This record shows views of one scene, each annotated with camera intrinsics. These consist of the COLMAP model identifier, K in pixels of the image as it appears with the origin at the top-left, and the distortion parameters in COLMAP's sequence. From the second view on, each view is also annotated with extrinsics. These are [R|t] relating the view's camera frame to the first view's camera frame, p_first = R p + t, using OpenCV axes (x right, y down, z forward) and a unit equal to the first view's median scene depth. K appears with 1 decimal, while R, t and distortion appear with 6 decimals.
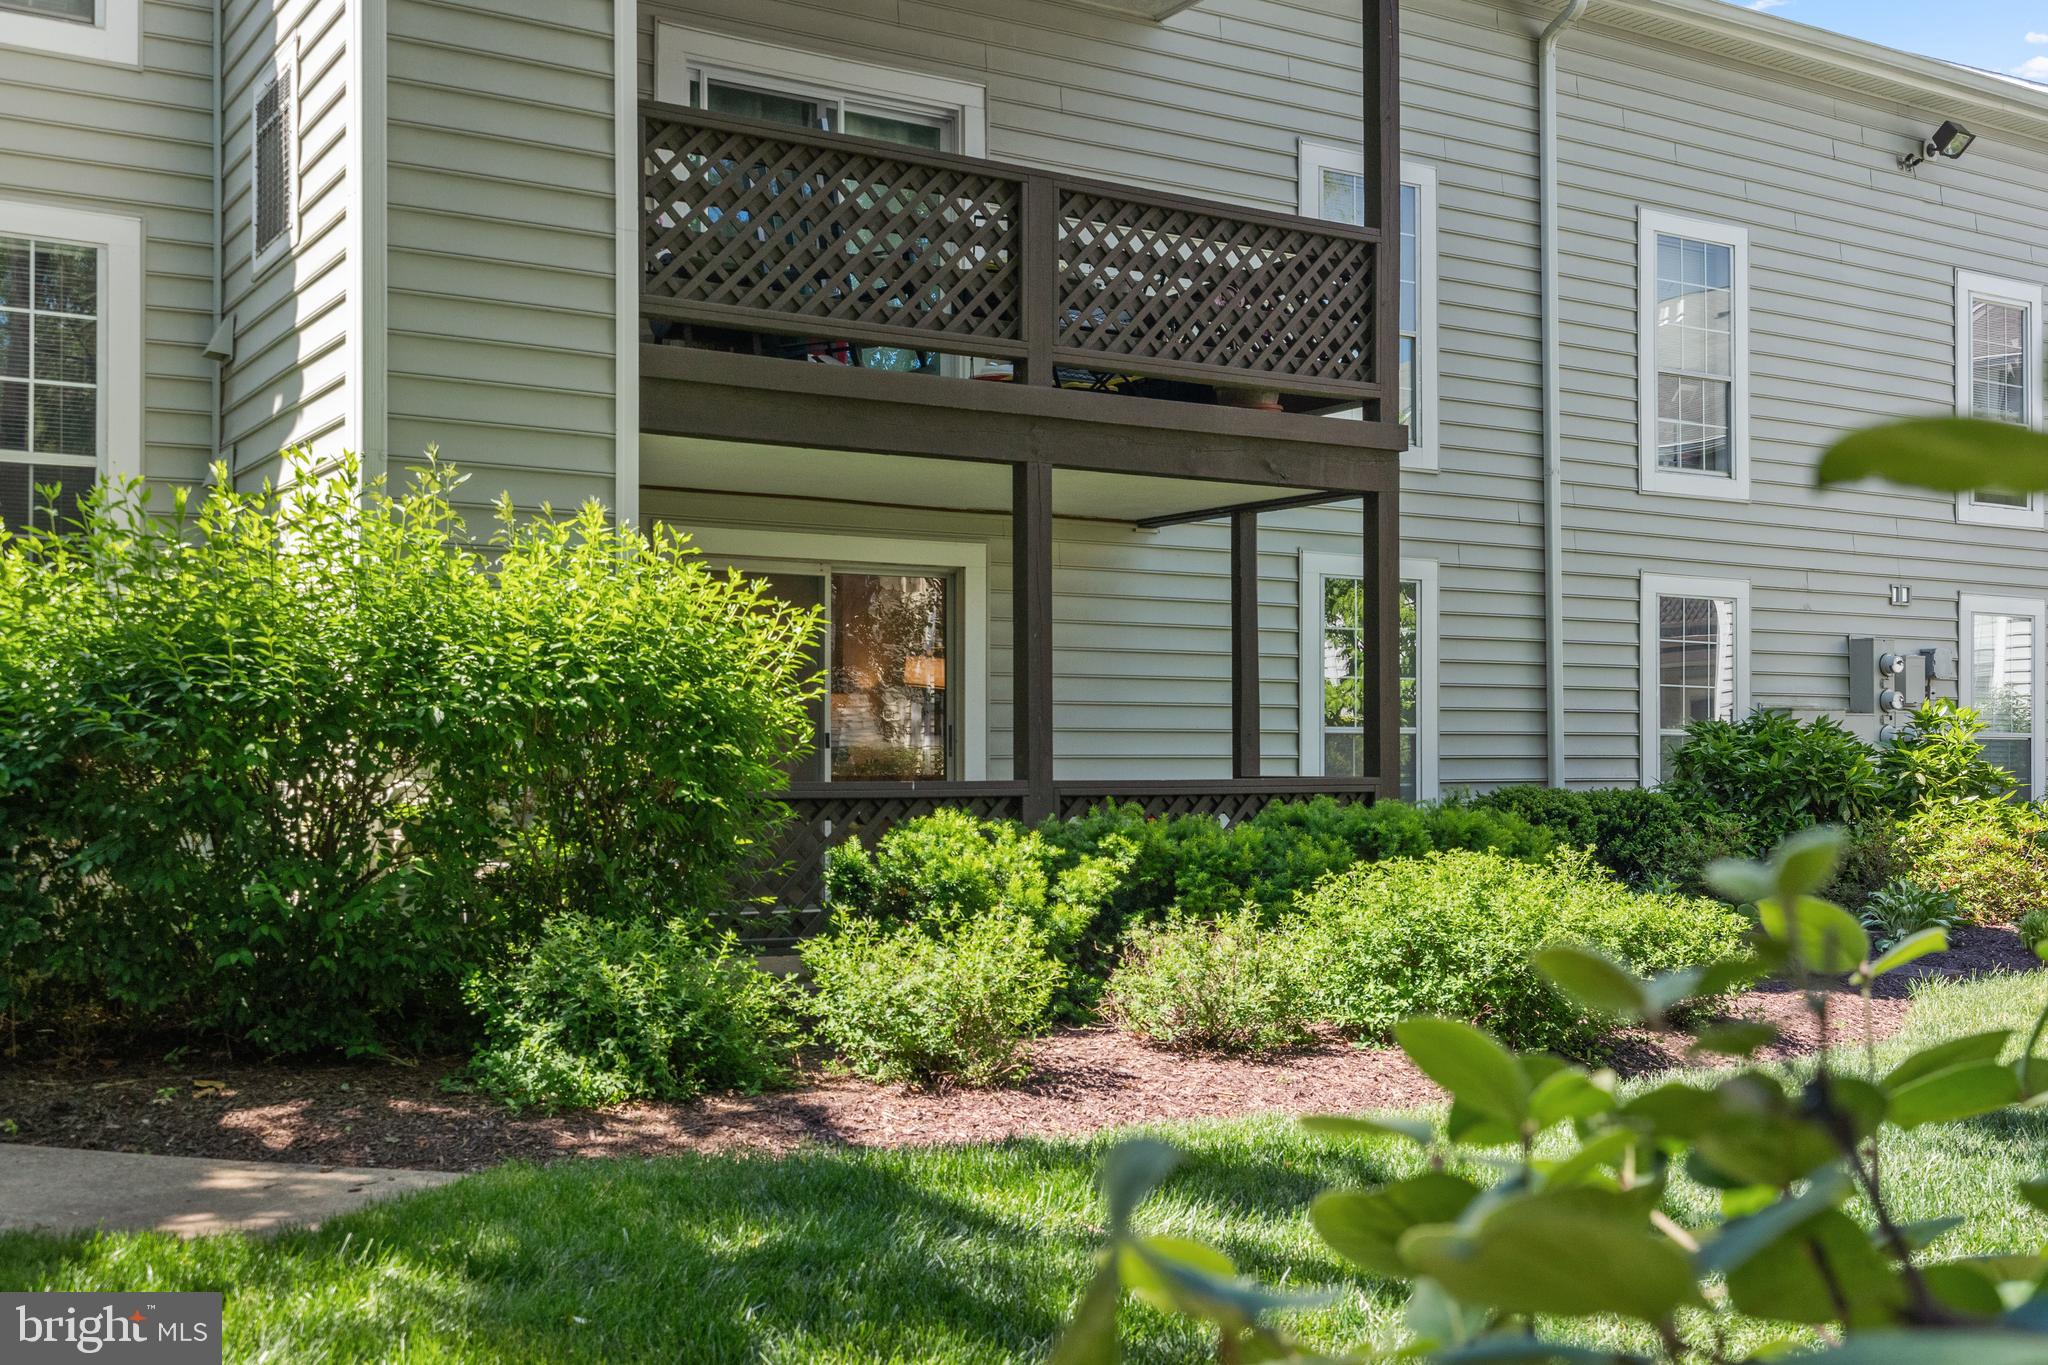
lens RADIAL K [[2098.8, 0, 1022.8], [0, 2098.8, 691.0], [0, 0, 1]] dist [0.004051, 0.000000]
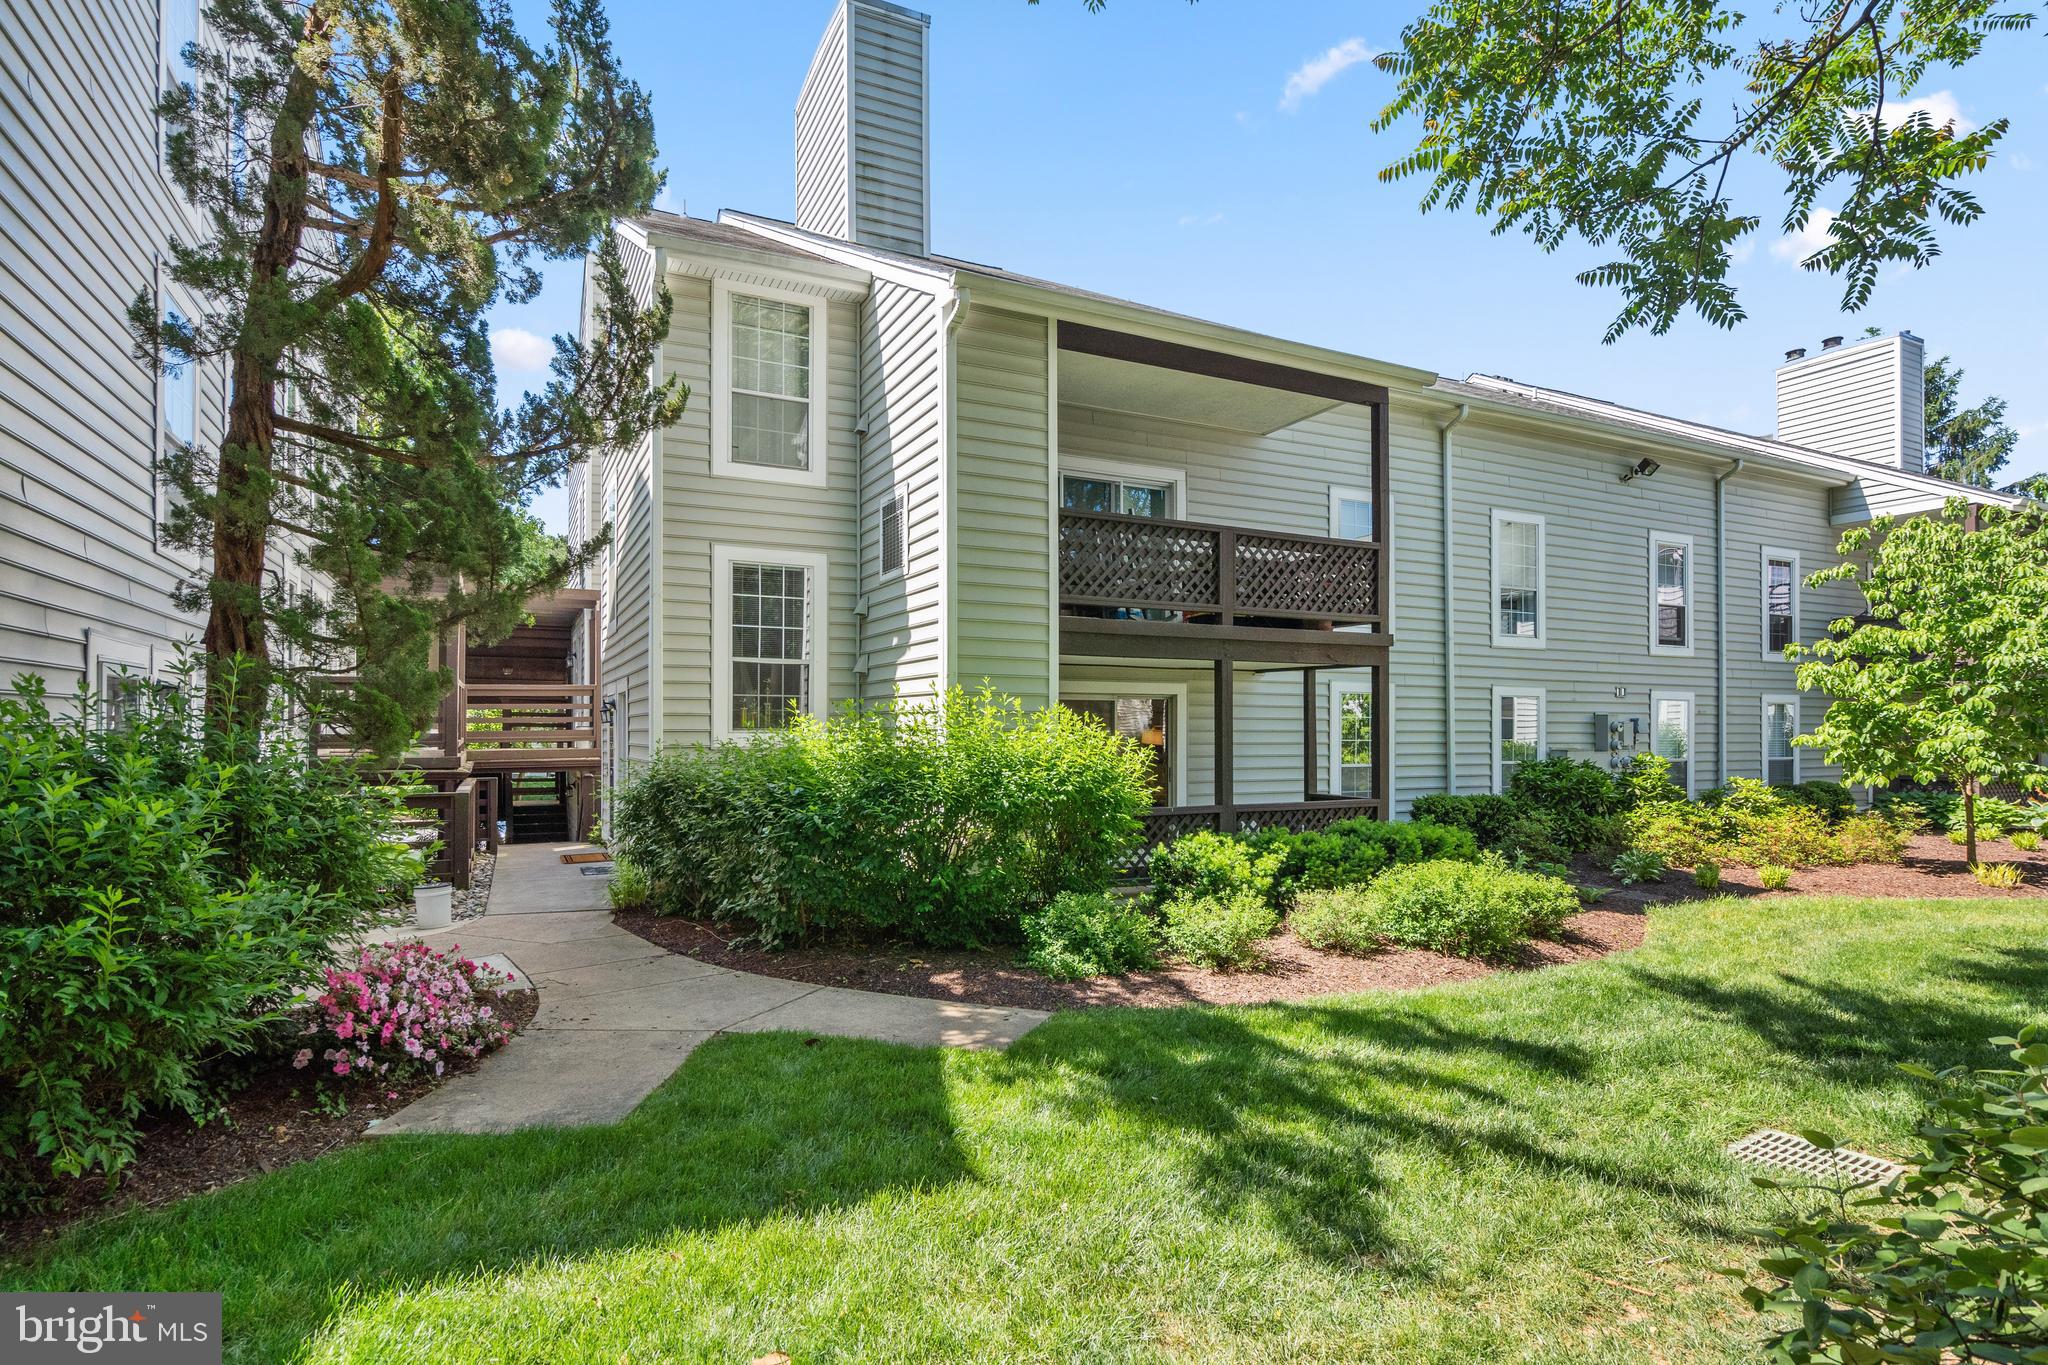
lens RADIAL K [[1056.2, 0, 1025.2], [0, 1056.2, 694.1], [0, 0, 1]] dist [-0.002677, 0.001684]
pose [[0.995599, 0.001084, -0.093710, -0.118399], [-0.000519, 0.999982, 0.006053, -0.096070], [0.093715, -0.005978, 0.995581, -0.140853]]
